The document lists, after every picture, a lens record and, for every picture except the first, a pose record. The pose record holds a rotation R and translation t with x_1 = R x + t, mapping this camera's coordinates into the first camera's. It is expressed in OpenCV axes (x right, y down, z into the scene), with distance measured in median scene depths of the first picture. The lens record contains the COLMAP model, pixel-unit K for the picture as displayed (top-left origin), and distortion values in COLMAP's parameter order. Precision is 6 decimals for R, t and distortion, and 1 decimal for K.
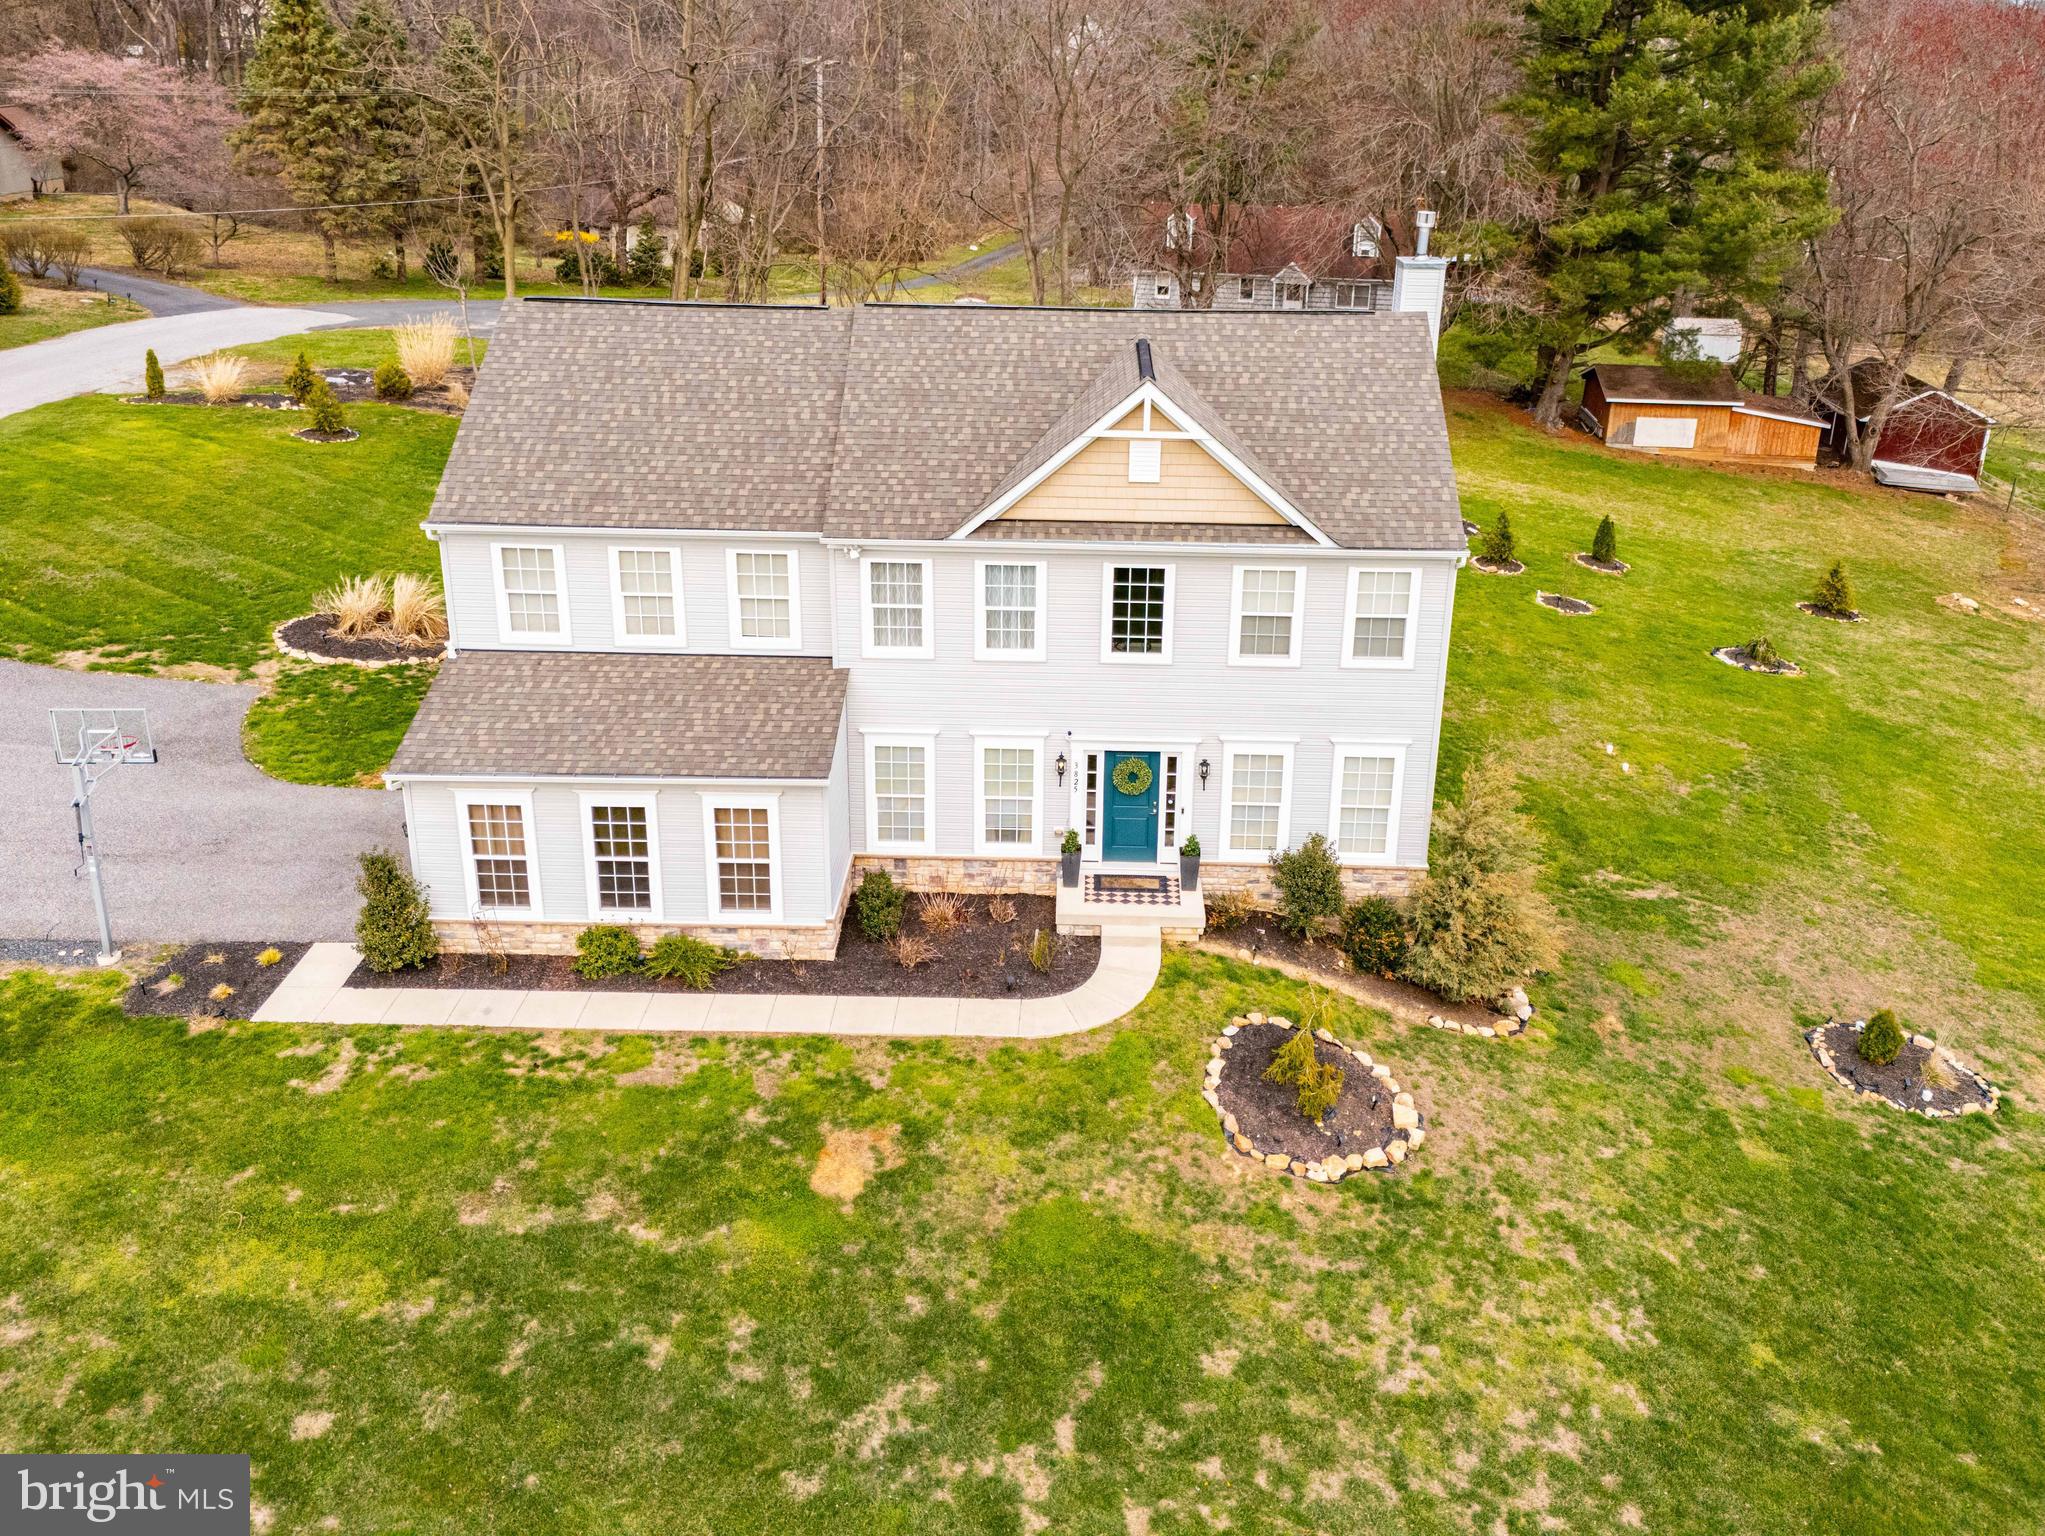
lens RADIAL K [[1733.3, 0, 1054.6], [0, 1733.3, 628.4], [0, 0, 1]] dist [0.048152, -0.009916]
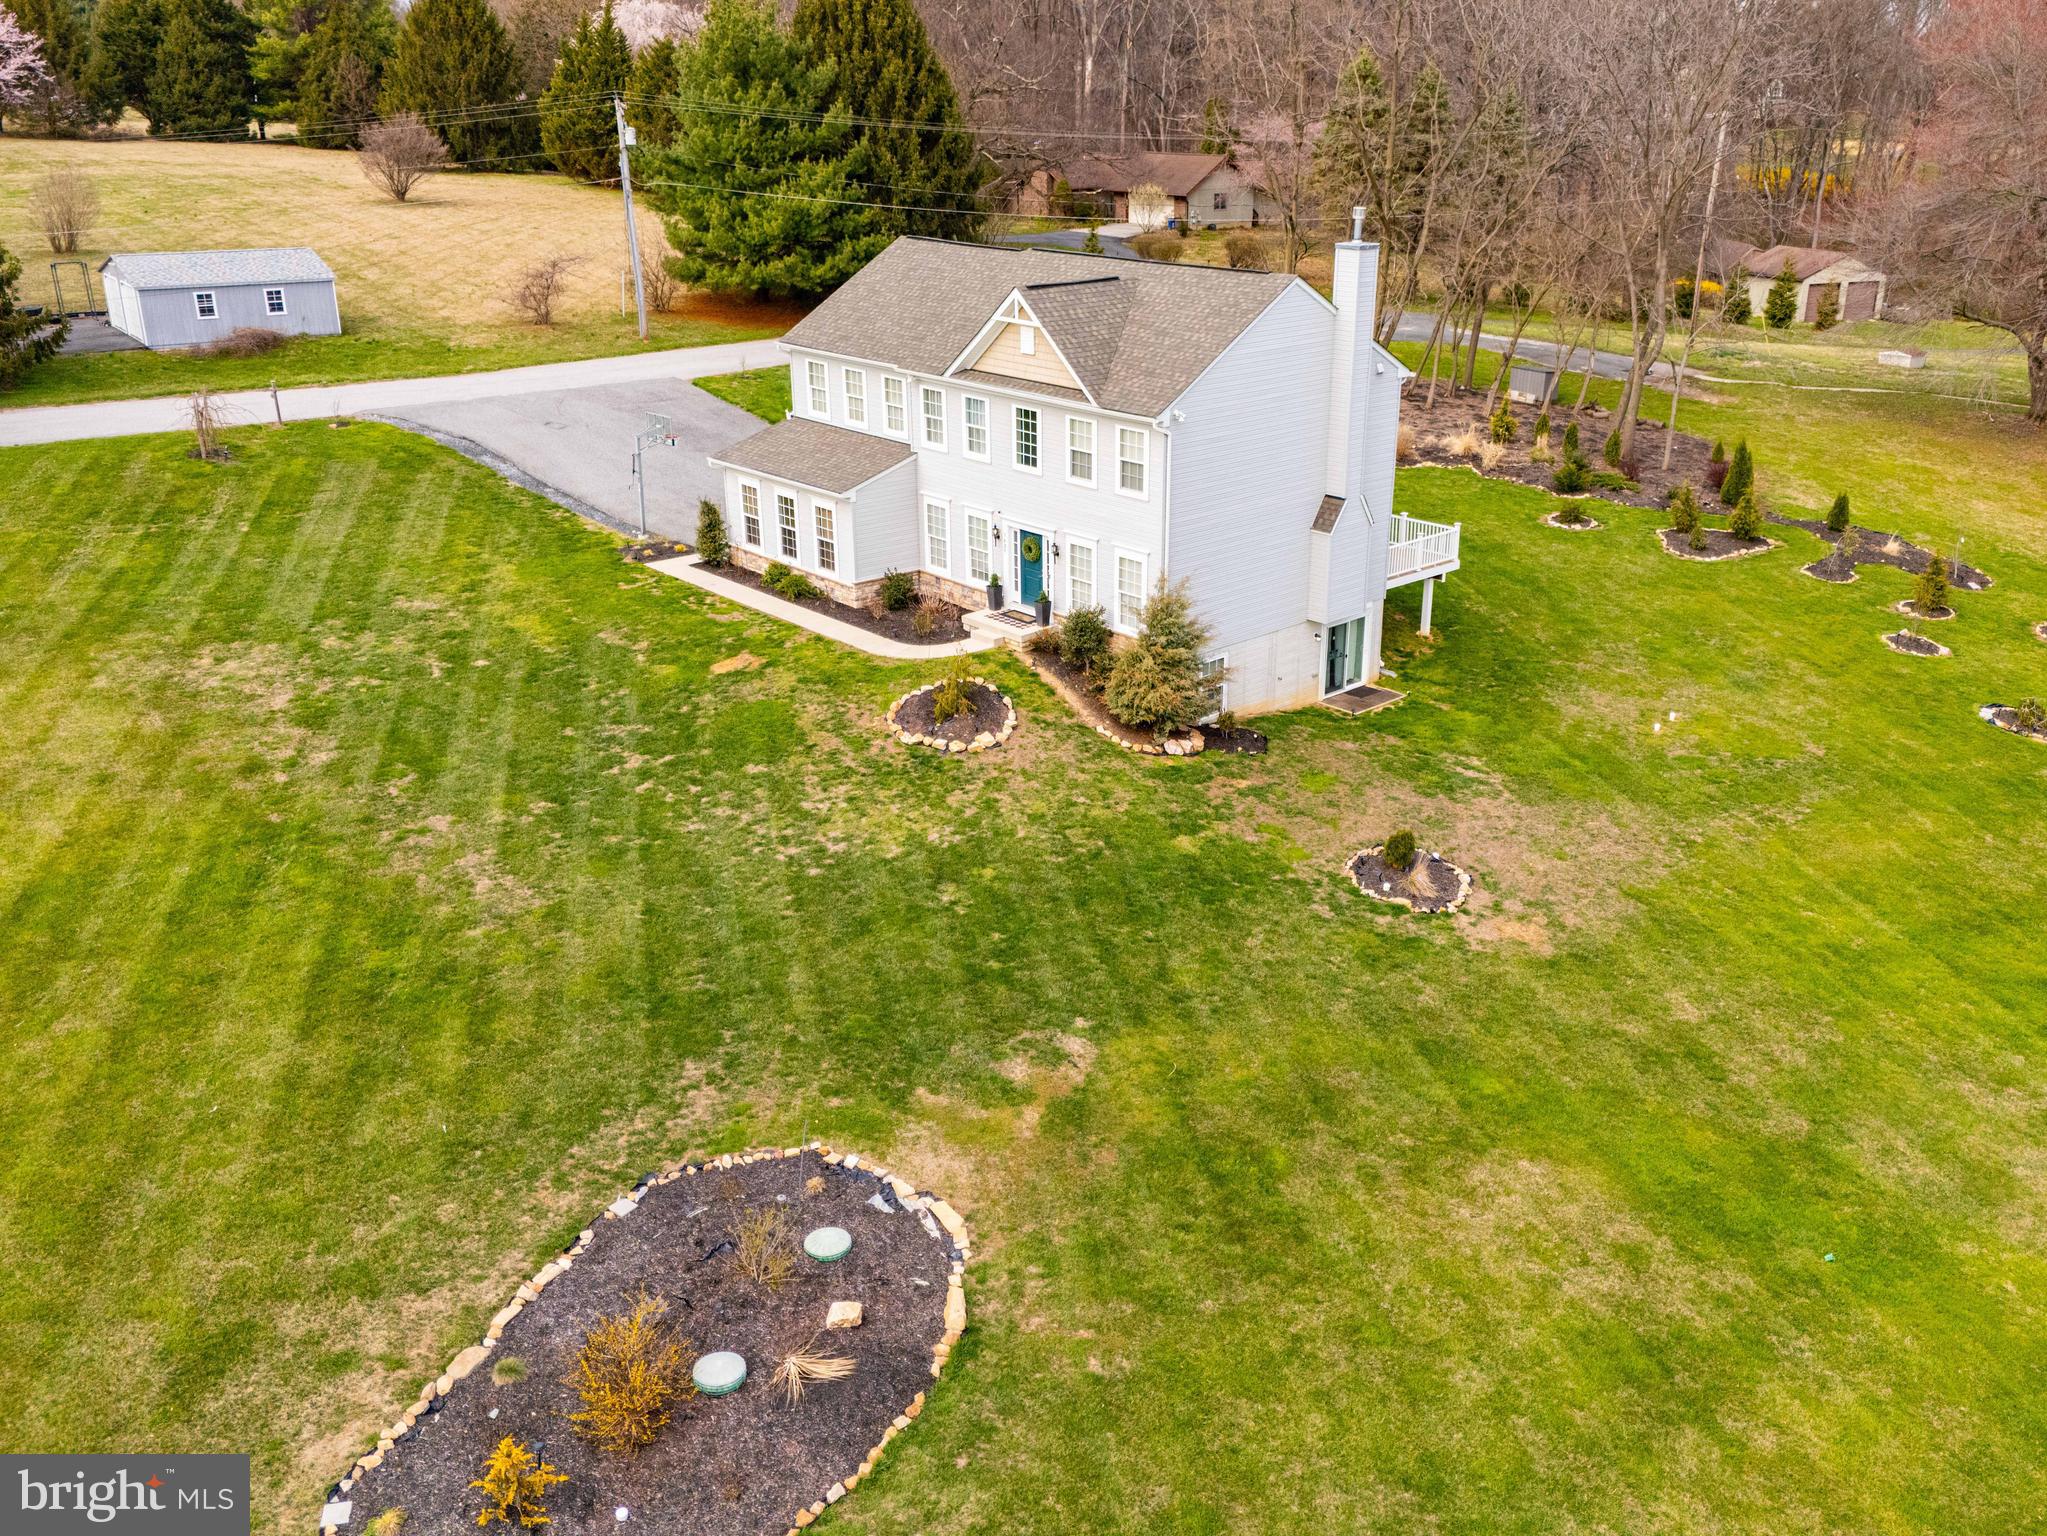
lens RADIAL K [[1725.9, 0, 1097.1], [0, 1725.9, 707.2], [0, 0, 1]] dist [0.114400, -0.002880]
pose [[0.699301, 0.230489, -0.676648, 1.387740], [-0.232482, 0.968462, 0.089626, 0.081781], [0.675966, 0.094633, 0.730831, -0.122515]]
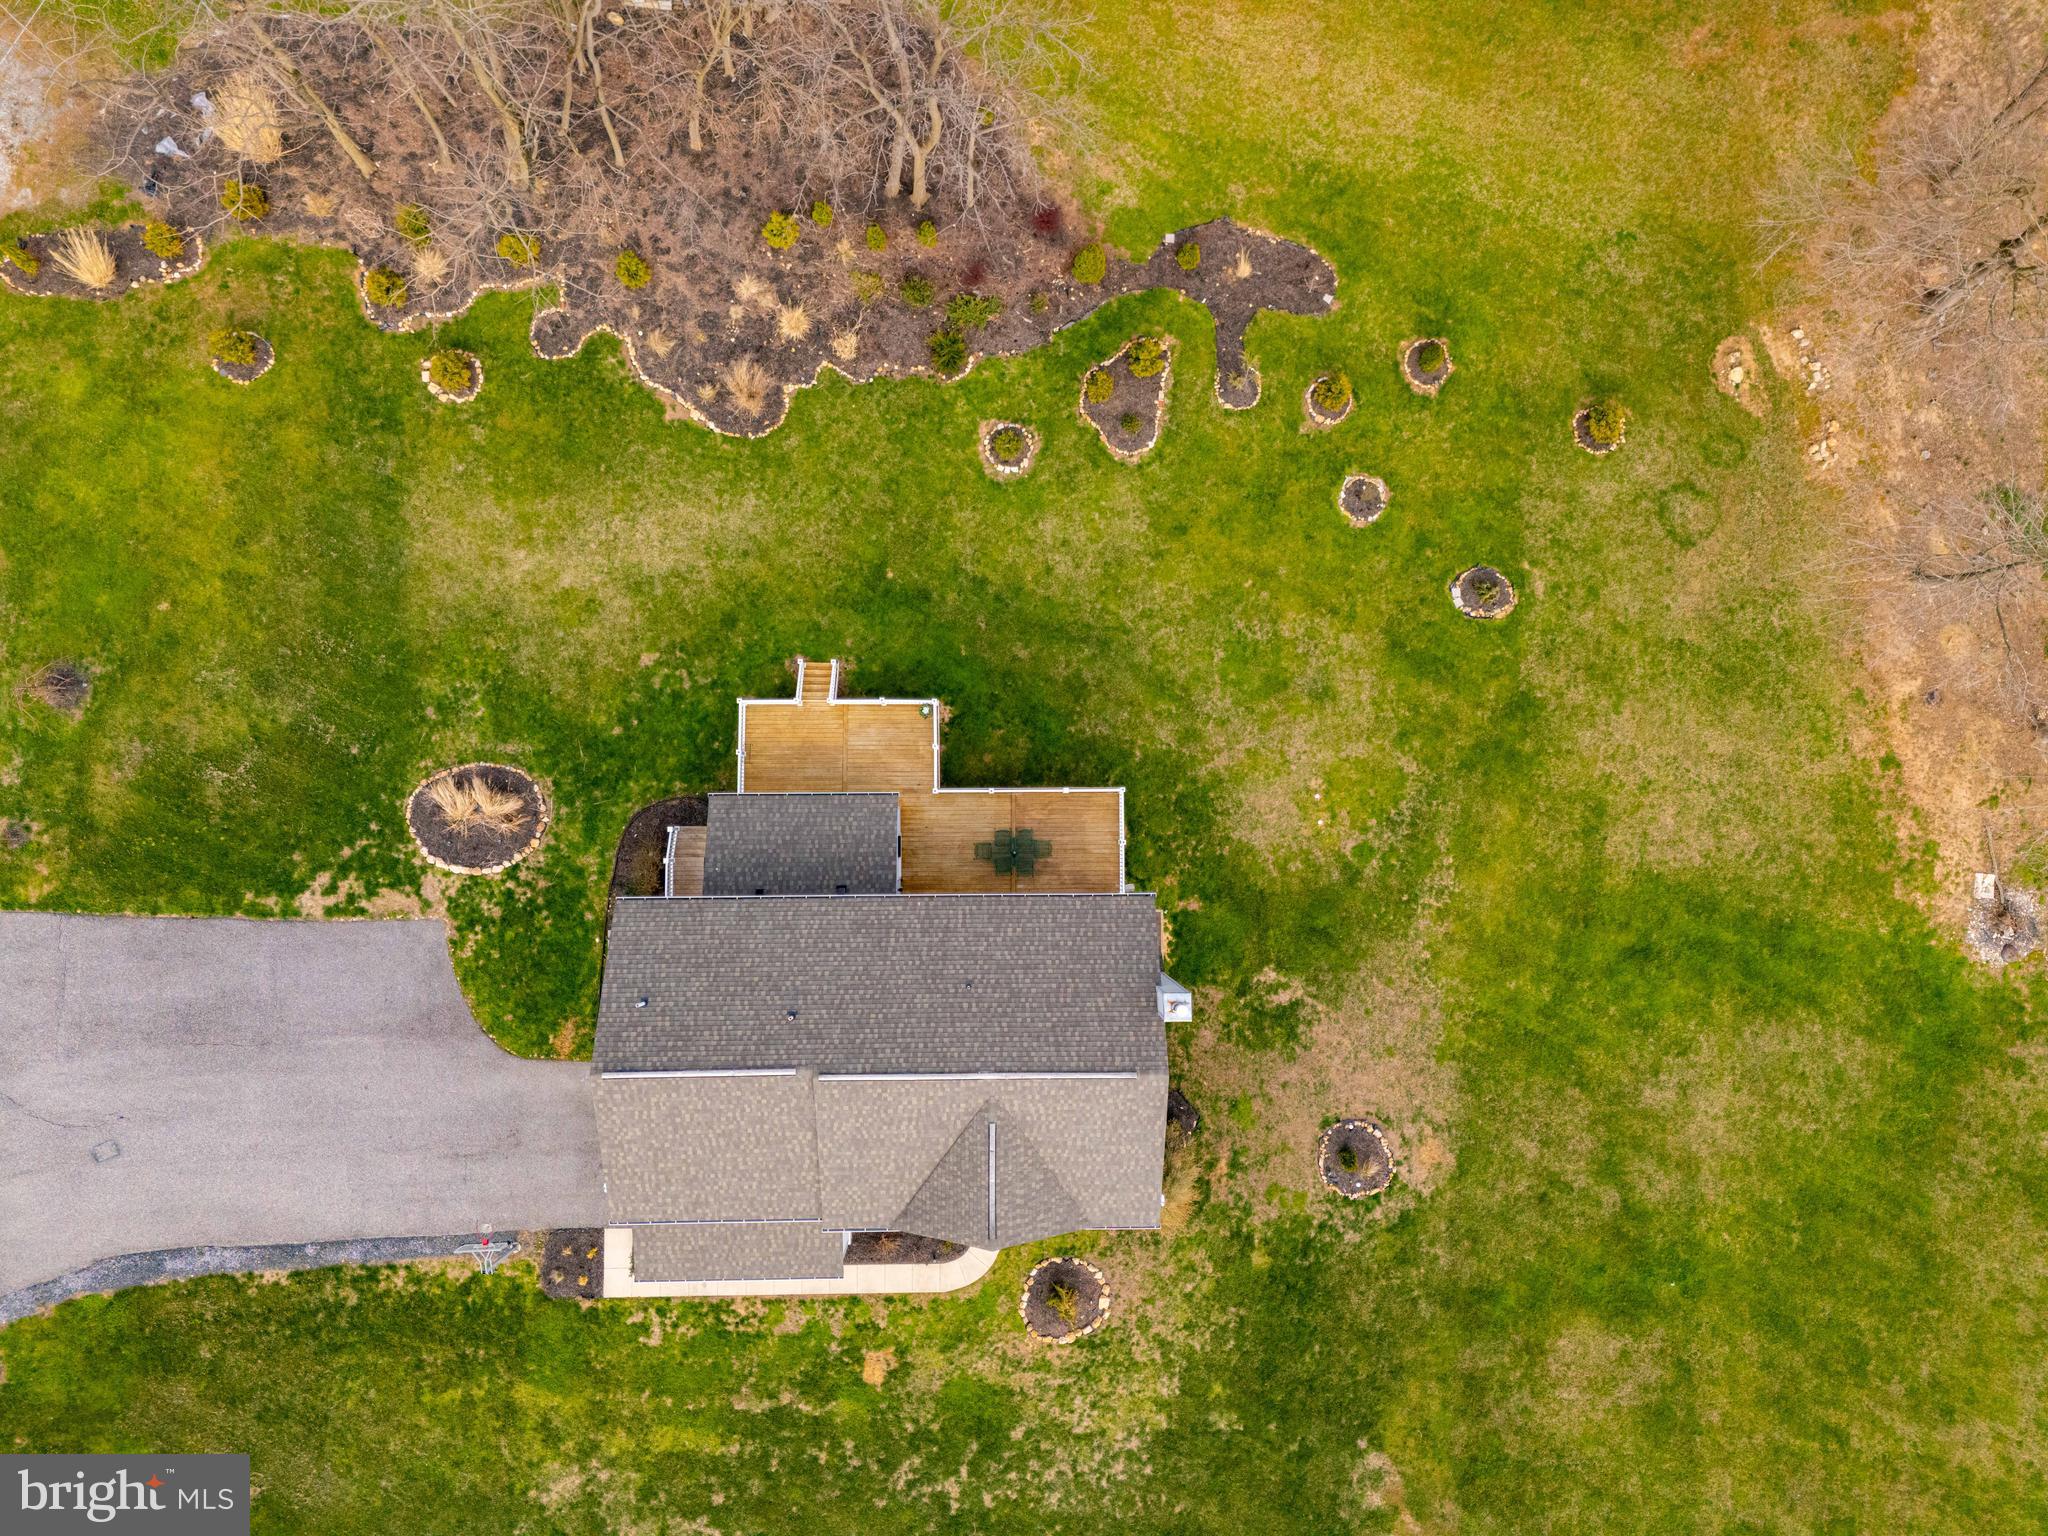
lens RADIAL K [[1518.6, 0, 1017.0], [0, 1518.6, 758.6], [0, 0, 1]] dist [0.073390, -0.059936]
pose [[0.999706, -0.023227, 0.006960, 0.086064], [0.002203, 0.372842, 0.927892, -1.969571], [-0.024147, -0.927604, 0.372783, 0.924671]]
